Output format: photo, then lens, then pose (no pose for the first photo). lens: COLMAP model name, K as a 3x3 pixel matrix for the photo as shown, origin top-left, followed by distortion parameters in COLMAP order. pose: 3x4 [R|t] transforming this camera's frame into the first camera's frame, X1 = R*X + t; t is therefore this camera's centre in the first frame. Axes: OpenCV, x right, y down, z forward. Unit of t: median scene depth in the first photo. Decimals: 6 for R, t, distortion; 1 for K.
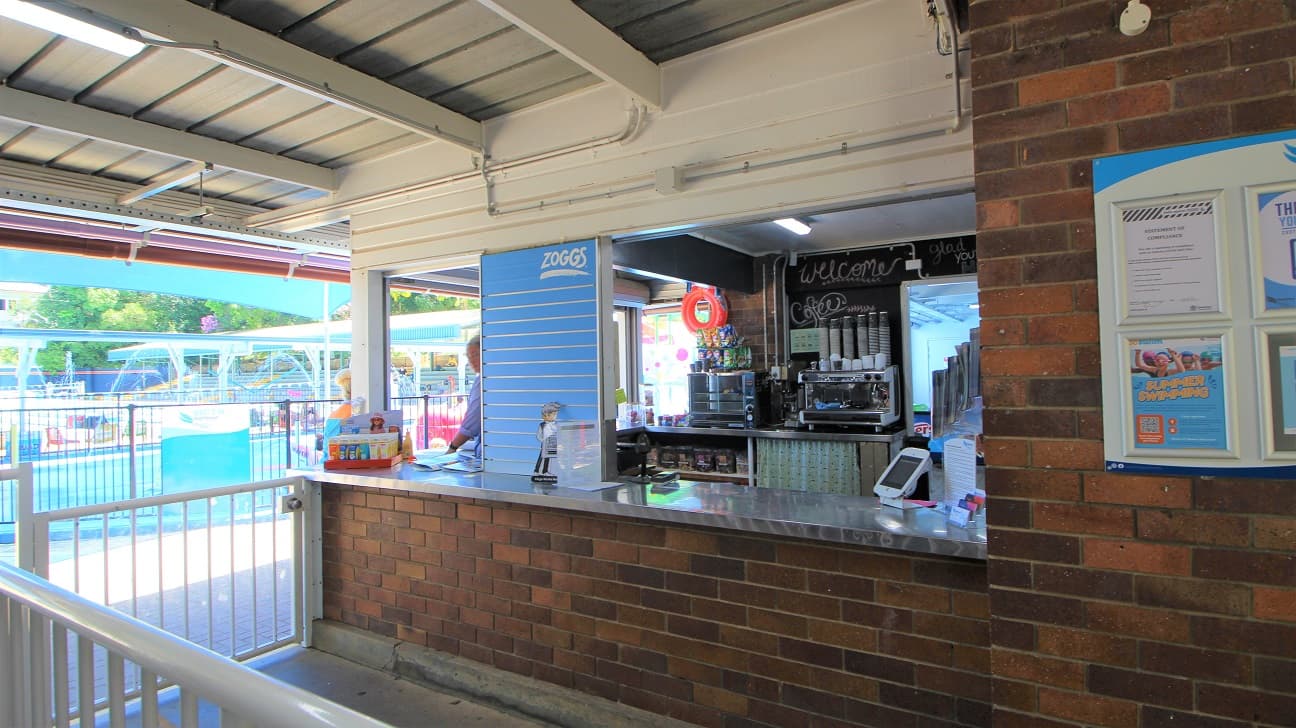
lens RADIAL K [[648.9, 0, 655.9], [0, 648.9, 360.6], [0, 0, 1]] dist [0.014194, -0.030629]
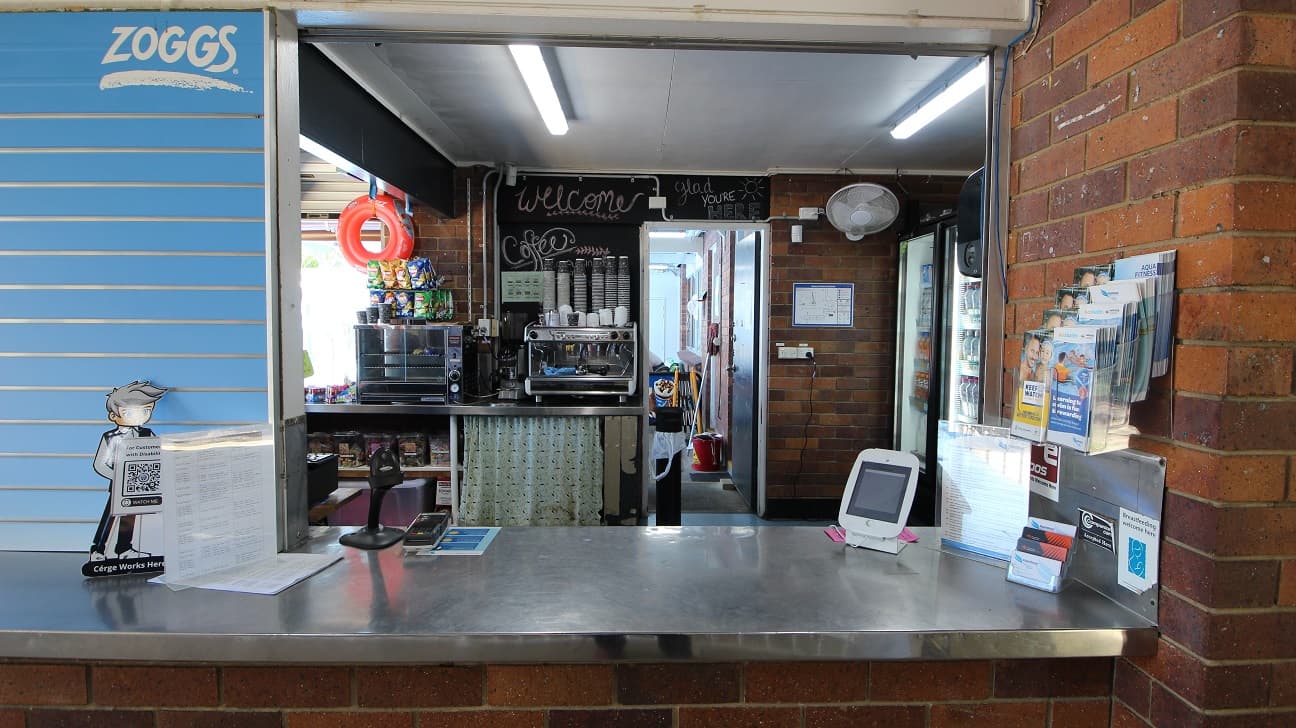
lens RADIAL K [[648.9, 0, 655.9], [0, 648.9, 360.6], [0, 0, 1]] dist [0.014194, -0.030629]
pose [[0.835564, -0.003370, 0.549383, -0.065104], [-0.032968, 0.997872, 0.056262, 0.008835], [-0.548404, -0.065123, 0.833674, 0.275631]]
